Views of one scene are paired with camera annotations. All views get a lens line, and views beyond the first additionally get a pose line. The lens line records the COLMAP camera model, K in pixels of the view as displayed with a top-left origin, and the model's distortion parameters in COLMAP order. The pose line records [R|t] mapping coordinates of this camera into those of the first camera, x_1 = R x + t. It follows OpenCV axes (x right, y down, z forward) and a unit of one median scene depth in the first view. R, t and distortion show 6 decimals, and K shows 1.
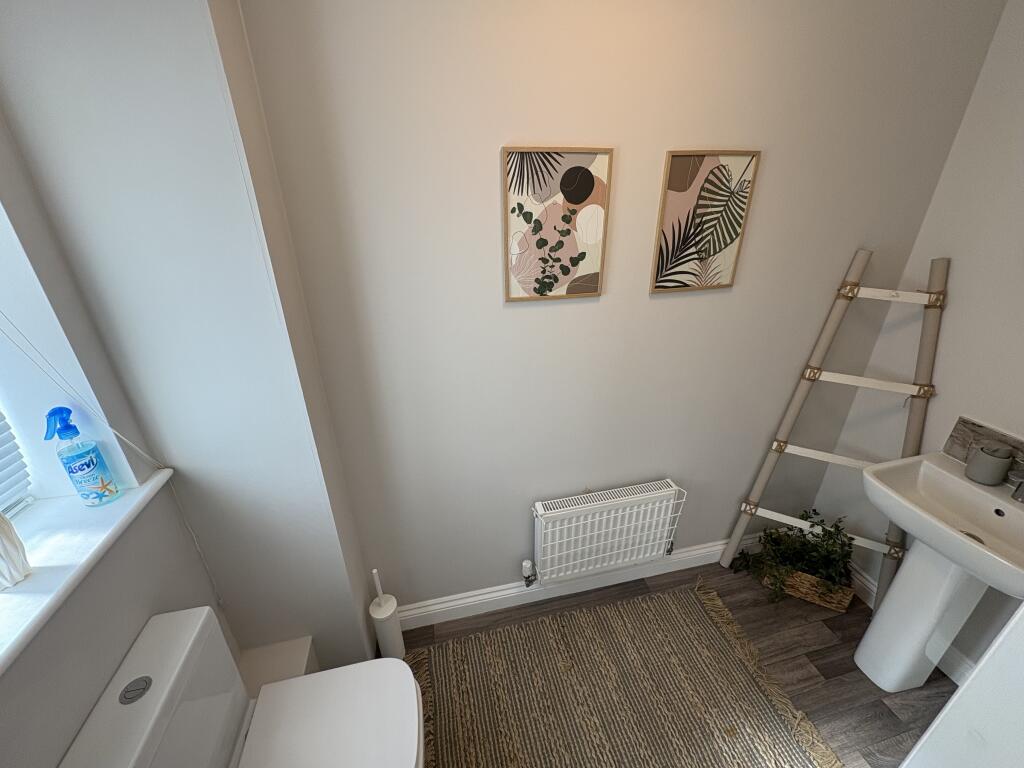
lens RADIAL K [[413.1, 0, 513.1], [0, 413.1, 379.4], [0, 0, 1]] dist [0.012036, 0.000098]
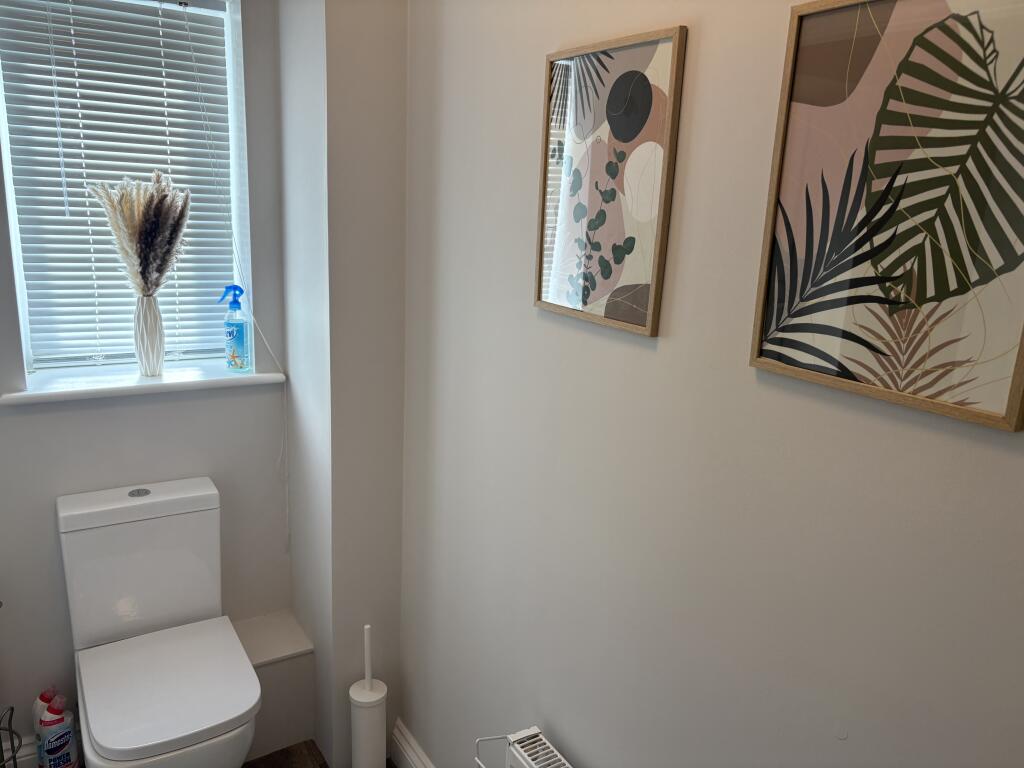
lens RADIAL K [[785.6, 0, 510.4], [0, 785.6, 389.2], [0, 0, 1]] dist [0.048338, -0.050578]
pose [[0.299952, 0.251030, -0.920333, 0.994193], [-0.441765, 0.891627, 0.099222, -0.173429], [0.845501, 0.376809, 0.378342, 0.583111]]
